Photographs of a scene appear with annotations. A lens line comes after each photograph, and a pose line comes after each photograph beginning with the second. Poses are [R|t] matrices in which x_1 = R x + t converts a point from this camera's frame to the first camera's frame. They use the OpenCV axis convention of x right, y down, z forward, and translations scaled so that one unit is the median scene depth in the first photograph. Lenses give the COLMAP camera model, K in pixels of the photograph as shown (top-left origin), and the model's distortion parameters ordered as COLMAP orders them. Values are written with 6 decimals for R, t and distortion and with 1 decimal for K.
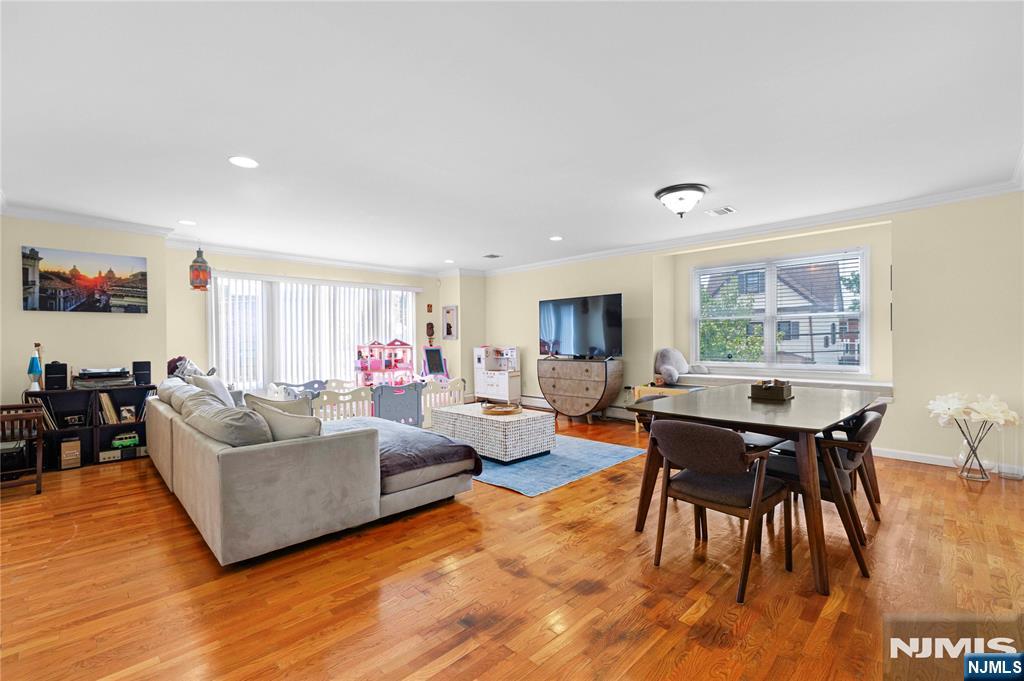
lens RADIAL K [[445.9, 0, 512.1], [0, 445.9, 342.6], [0, 0, 1]] dist [-0.003587, 0.000437]
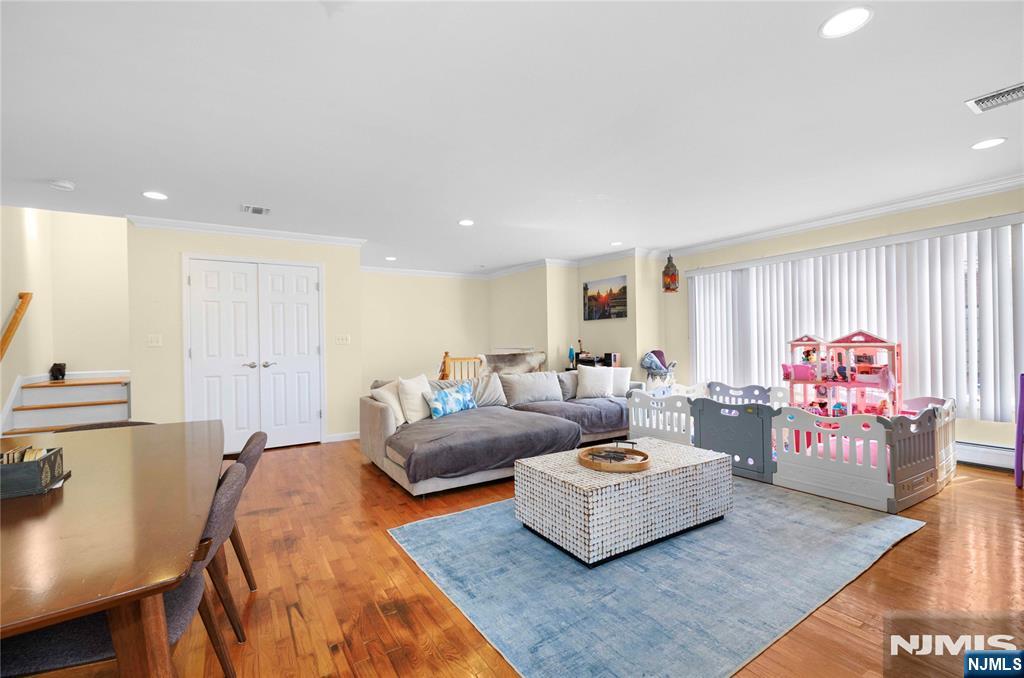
lens RADIAL K [[443.0, 0, 512.2], [0, 443.0, 343.4], [0, 0, 1]] dist [-0.001048, -0.000085]
pose [[-0.215727, 0.011321, -0.976388, 0.587138], [0.011969, 0.999888, 0.008949, -0.003903], [0.976380, -0.009755, -0.215838, 1.043446]]
